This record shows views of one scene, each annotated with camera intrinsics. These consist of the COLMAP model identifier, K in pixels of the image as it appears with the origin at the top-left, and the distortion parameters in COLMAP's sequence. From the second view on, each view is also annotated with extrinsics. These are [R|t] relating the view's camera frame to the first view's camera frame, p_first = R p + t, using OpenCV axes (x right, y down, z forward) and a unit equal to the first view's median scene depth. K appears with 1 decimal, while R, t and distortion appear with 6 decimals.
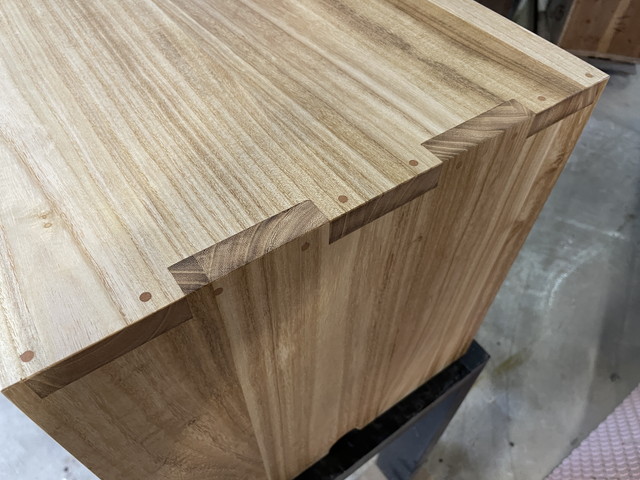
lens RADIAL K [[497.3, 0, 316.3], [0, 497.3, 237.6], [0, 0, 1]] dist [0.056583, -0.109498]
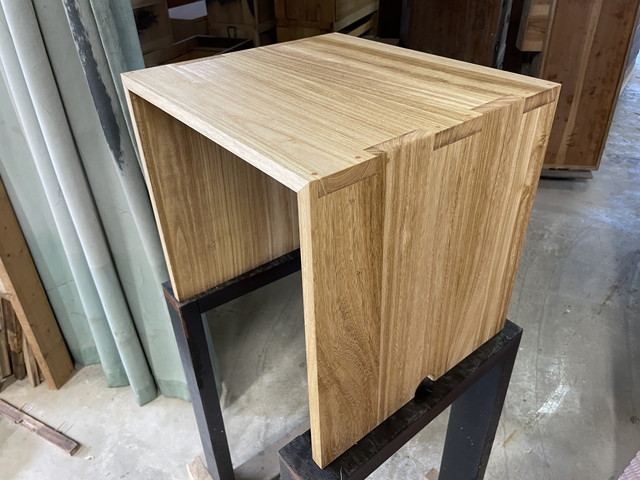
lens RADIAL K [[497.3, 0, 316.3], [0, 497.3, 237.6], [0, 0, 1]] dist [0.056583, -0.109498]
pose [[0.996878, -0.071357, 0.033798, -0.410109], [0.078170, 0.952229, -0.295212, 0.692188], [-0.011118, 0.296932, 0.954834, -0.575425]]
